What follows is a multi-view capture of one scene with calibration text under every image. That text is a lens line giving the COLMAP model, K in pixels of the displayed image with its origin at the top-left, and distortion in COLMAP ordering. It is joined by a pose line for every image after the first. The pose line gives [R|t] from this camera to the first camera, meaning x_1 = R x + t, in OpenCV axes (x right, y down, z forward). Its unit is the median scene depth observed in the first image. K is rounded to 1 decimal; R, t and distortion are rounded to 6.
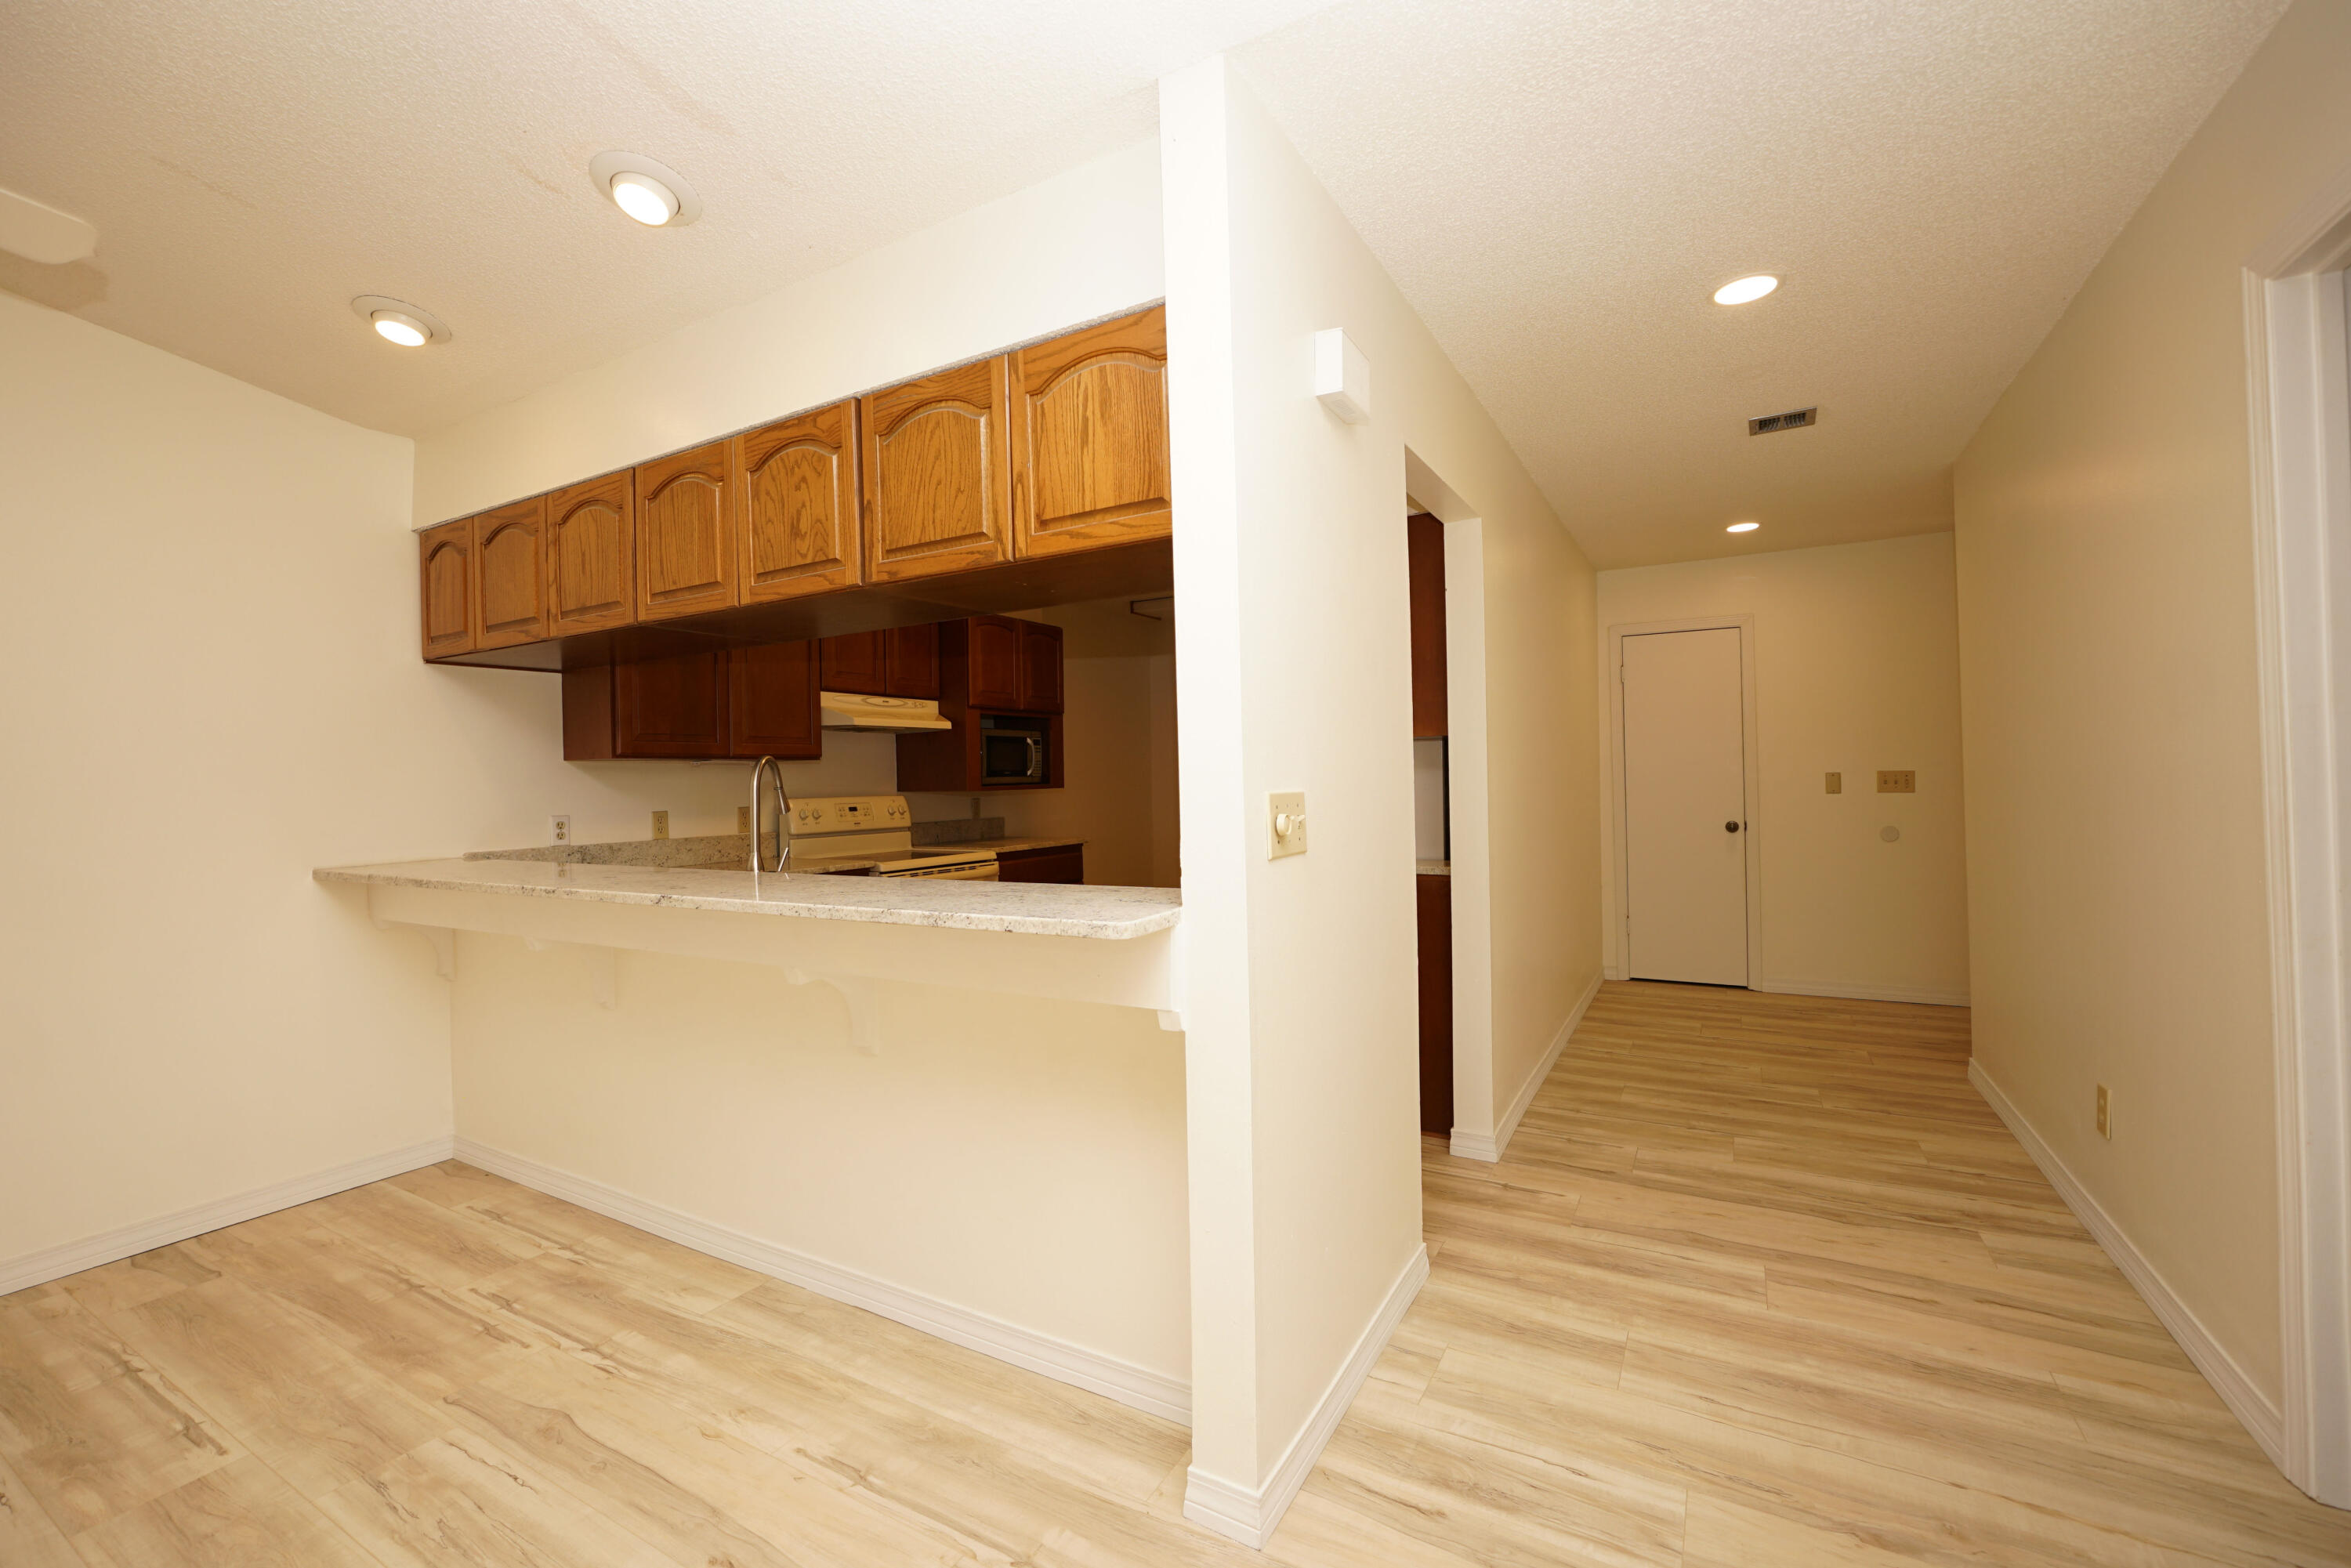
lens RADIAL K [[985.8, 0, 1144.6], [0, 985.8, 780.9], [0, 0, 1]] dist [-0.018589, 0.006223]
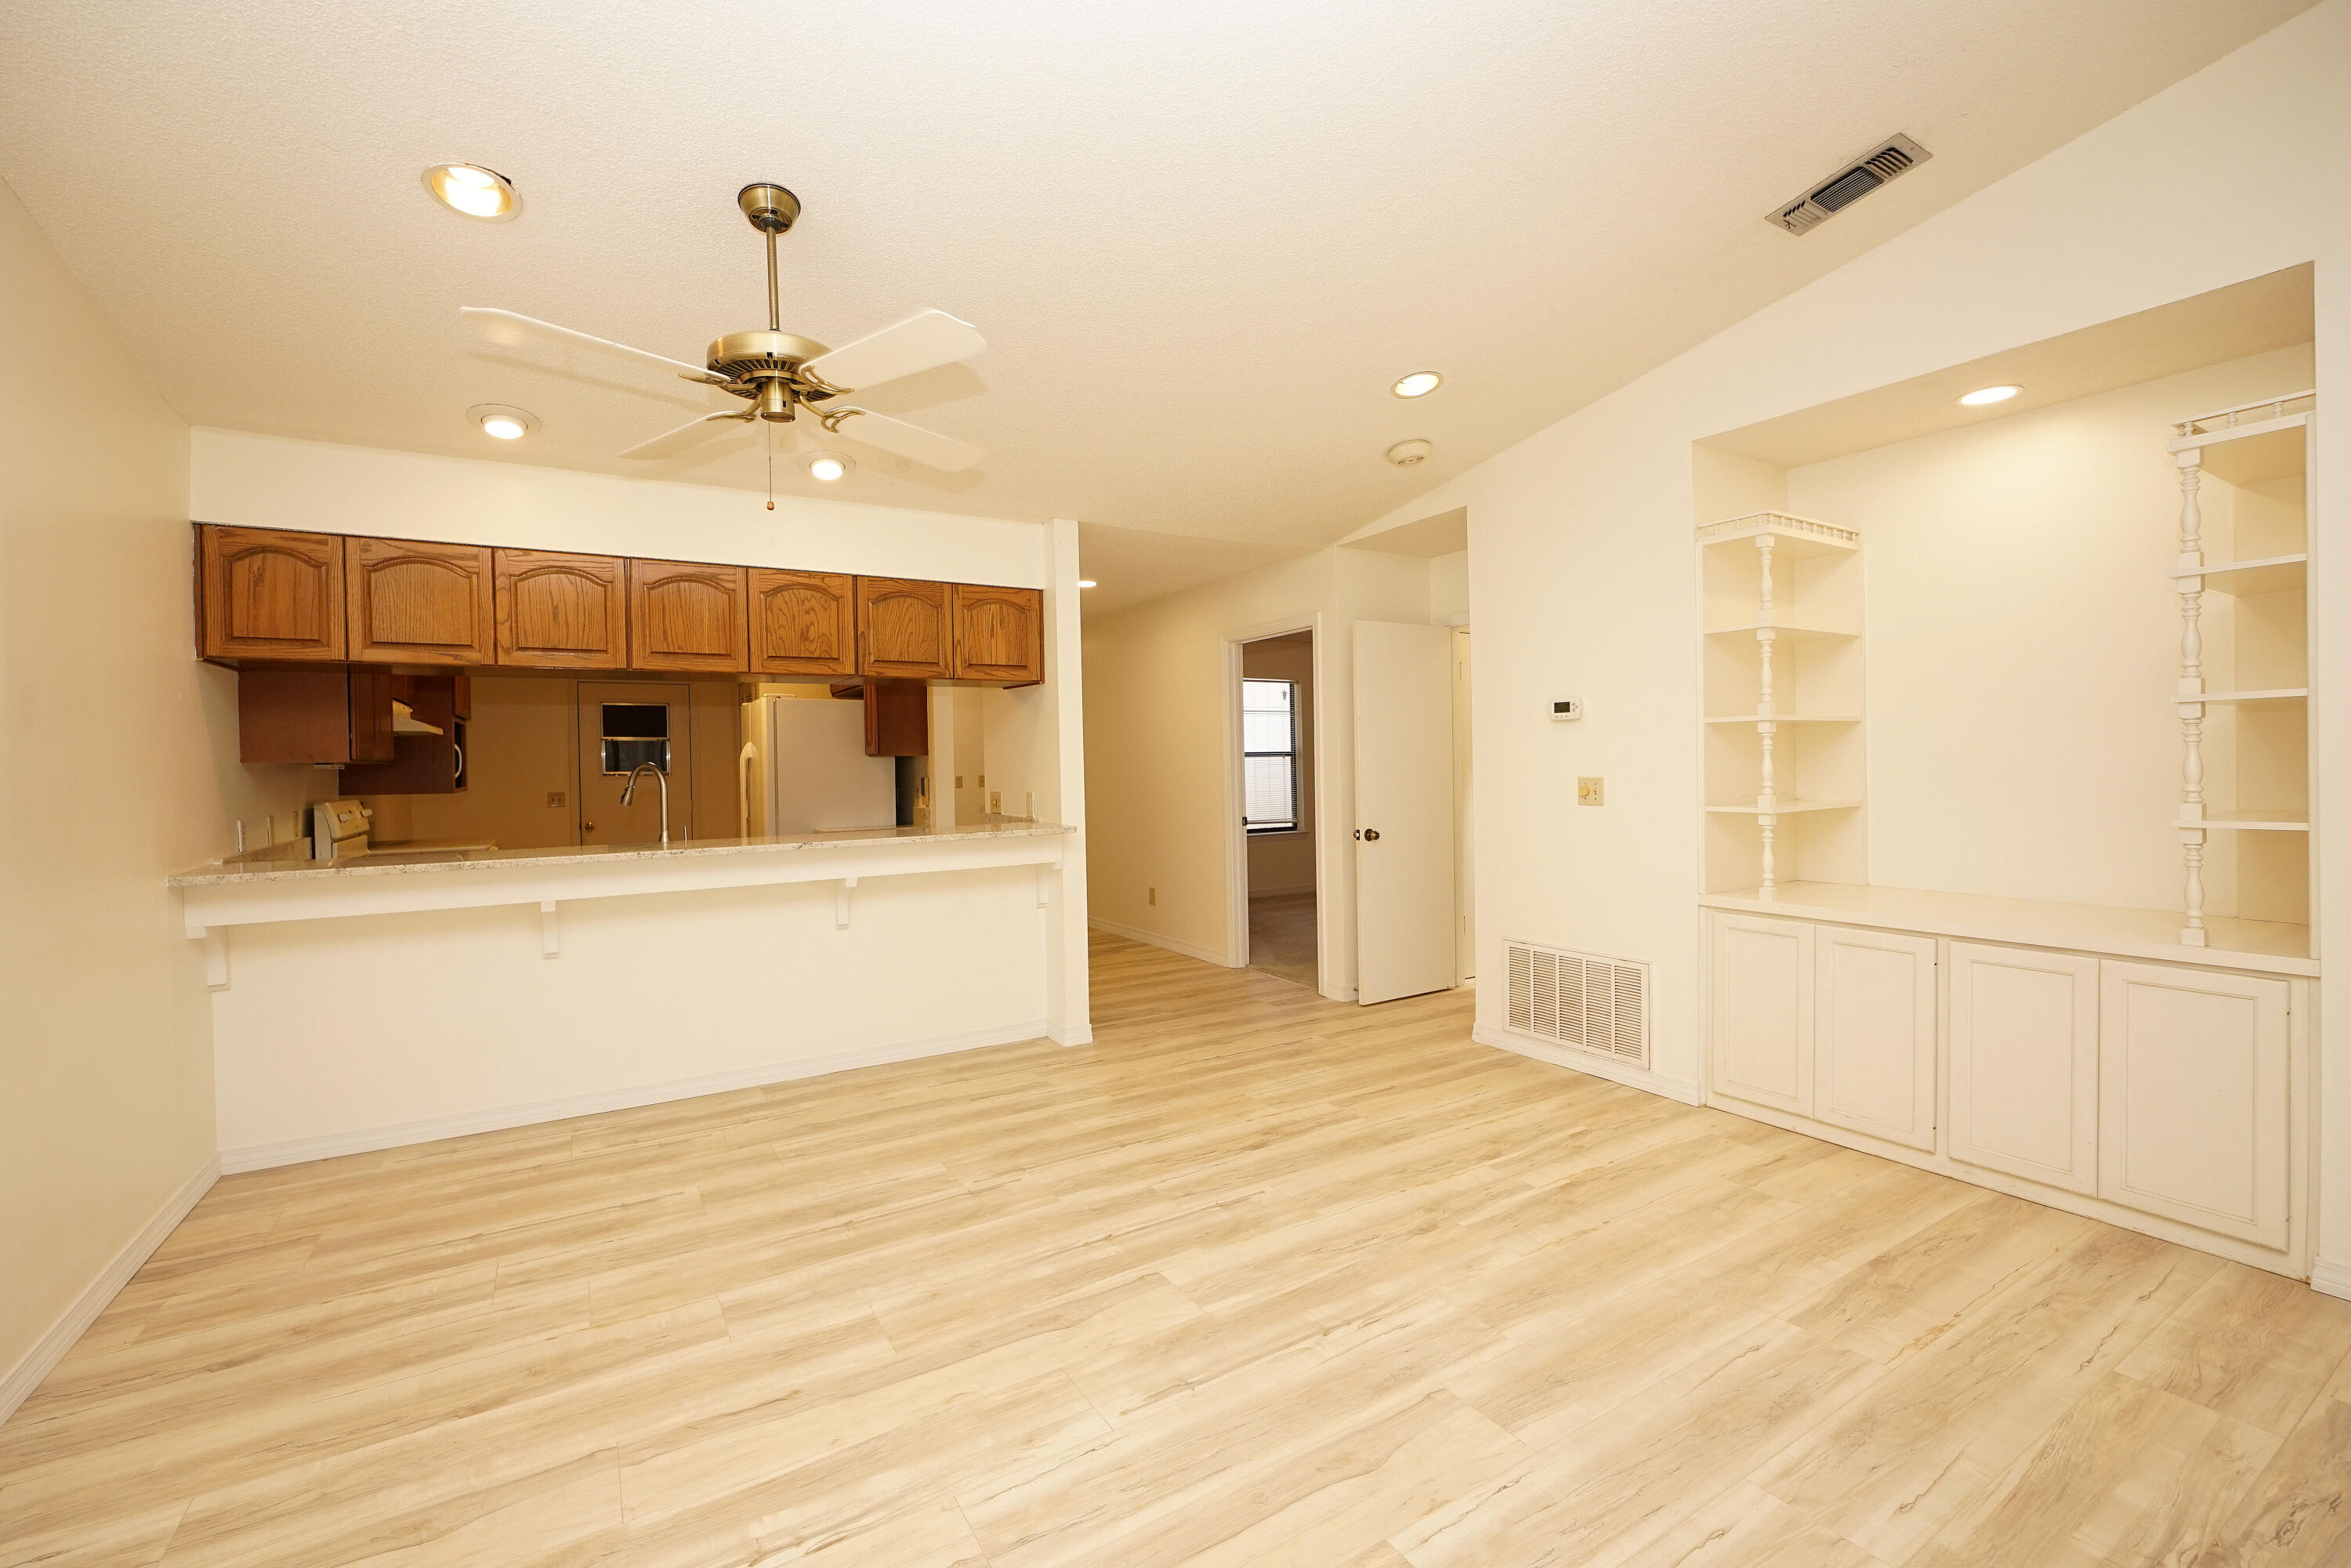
lens RADIAL K [[985.8, 0, 1160.7], [0, 985.8, 776.7], [0, 0, 1]] dist [-0.018589, 0.006223]
pose [[0.470247, 0.000628, 0.882535, -1.288915], [0.005303, 0.999980, -0.003537, 0.003307], [-0.882519, 0.006344, 0.470234, -0.307705]]
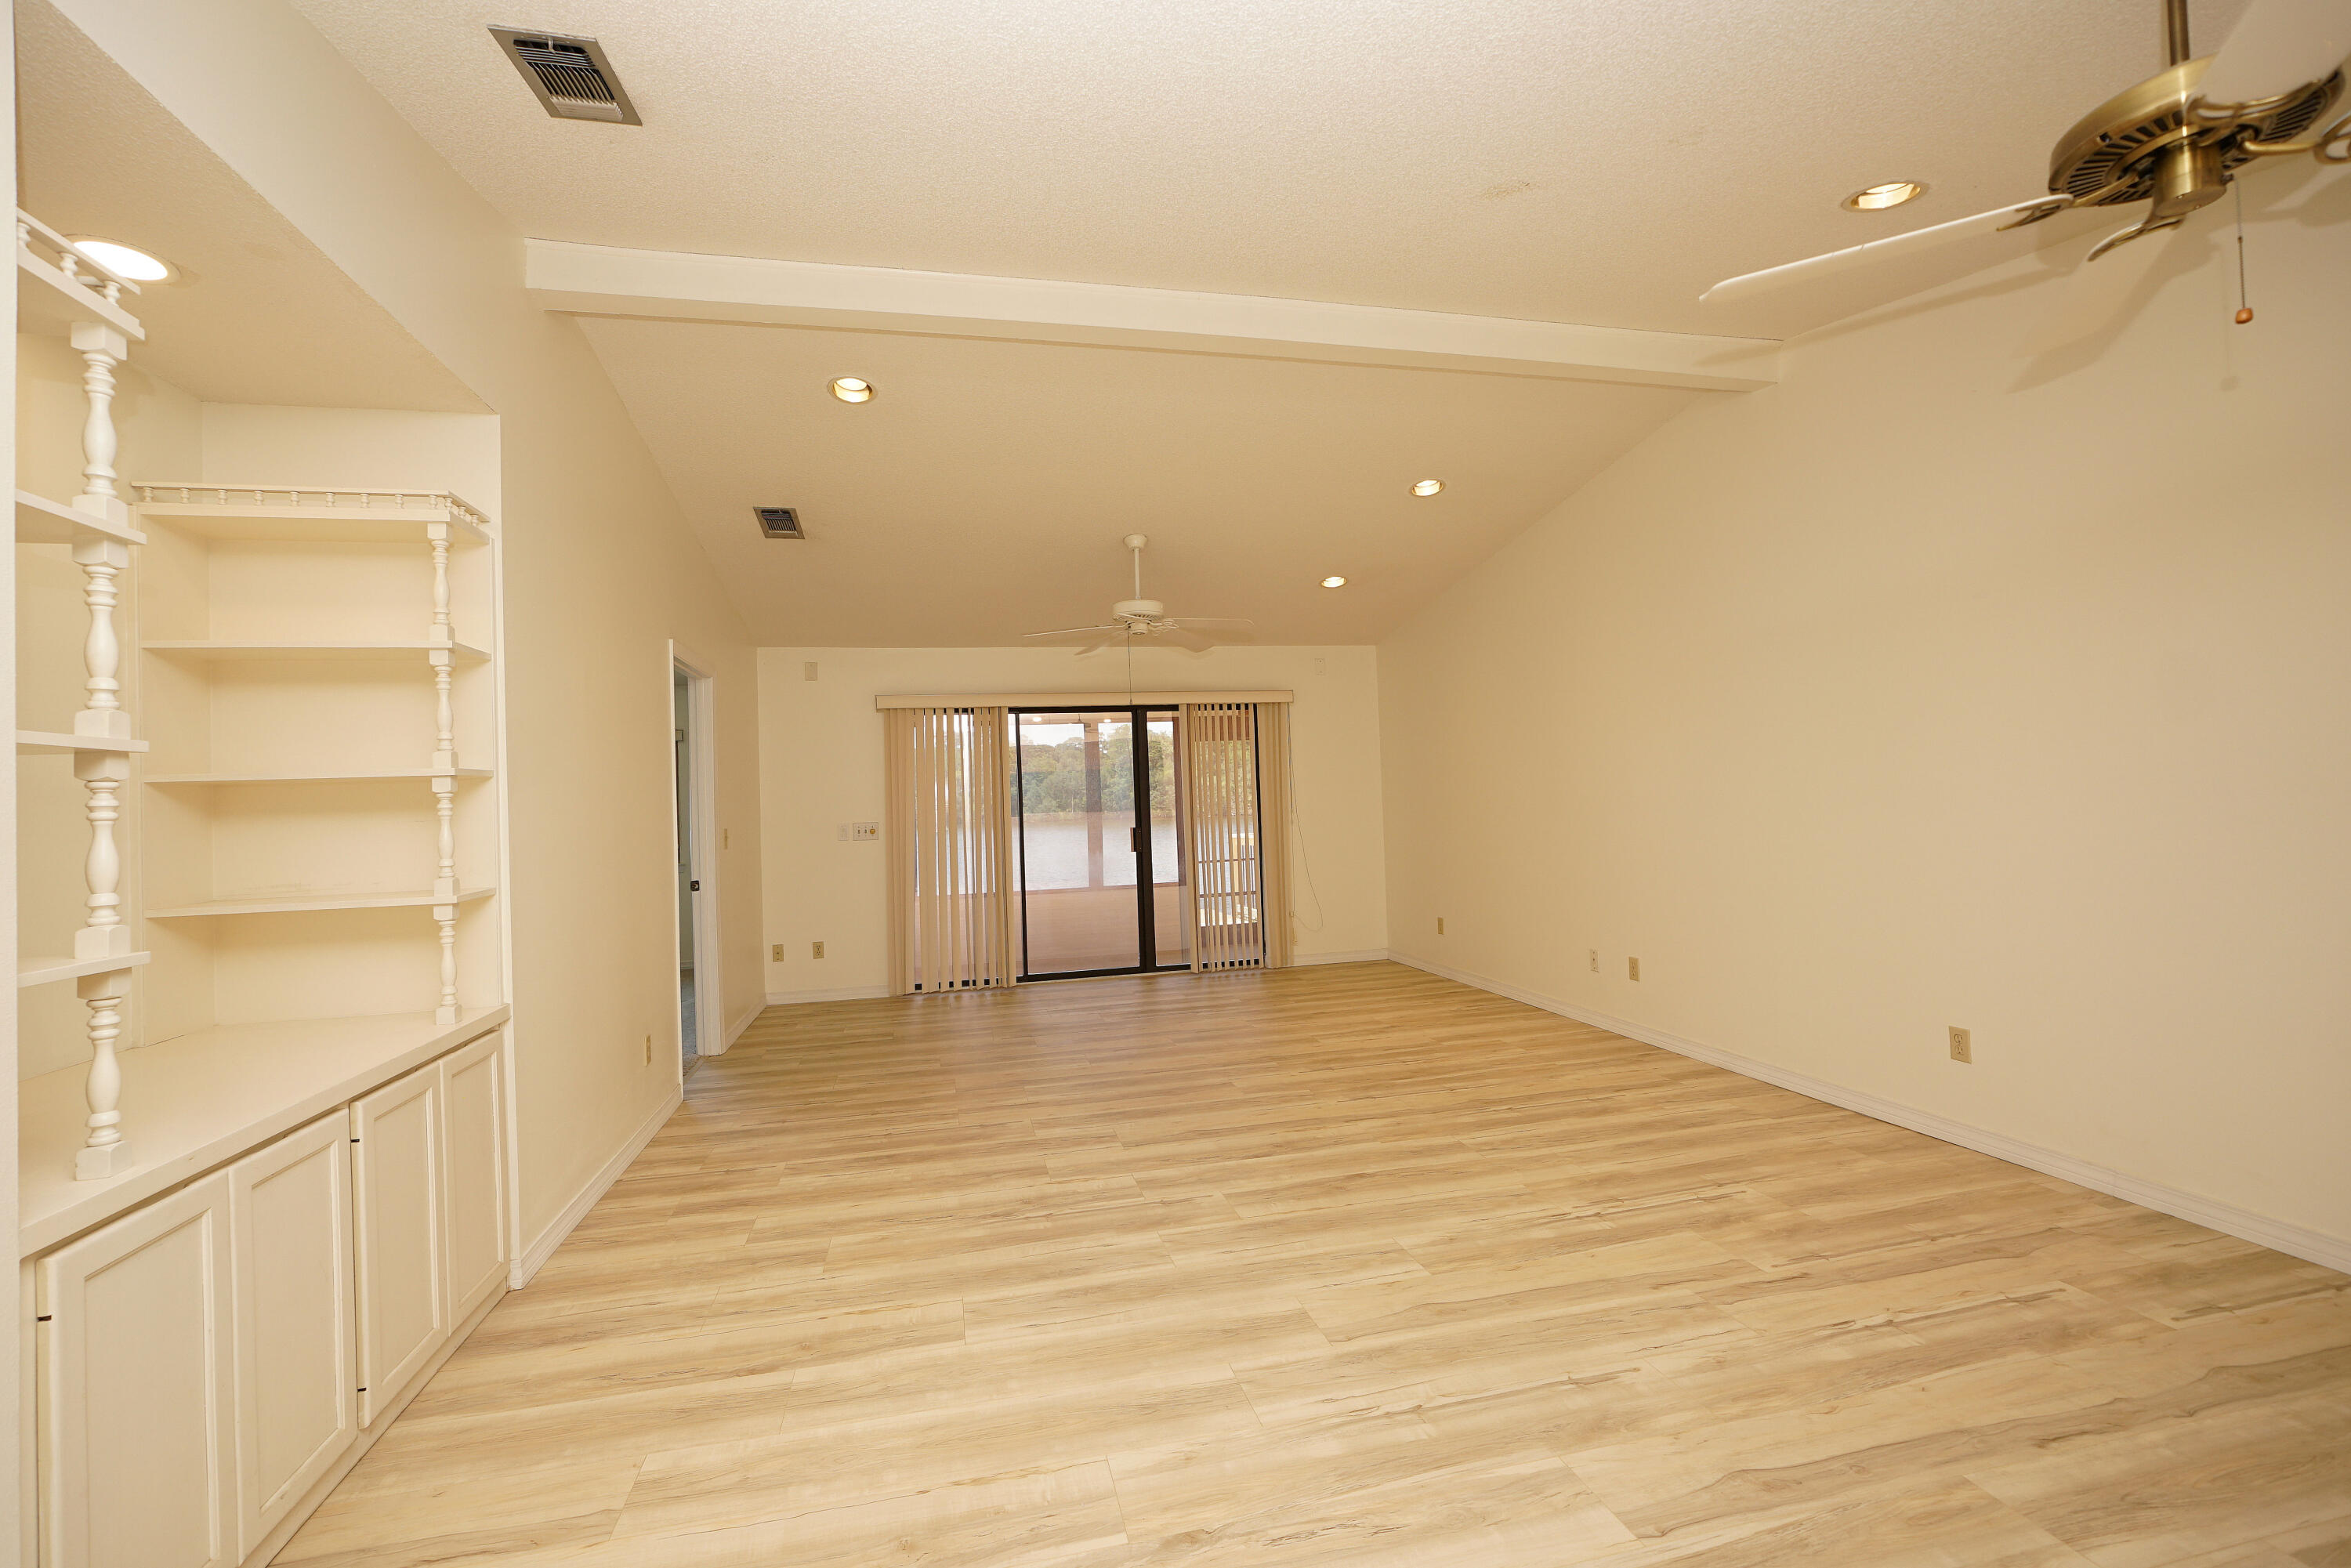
lens RADIAL K [[985.8, 0, 1165.0], [0, 985.8, 781.1], [0, 0, 1]] dist [-0.018589, 0.006223]
pose [[-0.716561, 0.031072, -0.696832, 0.067378], [0.050031, 0.998724, -0.006914, -0.014950], [0.695728, -0.039818, -0.717201, 0.342803]]
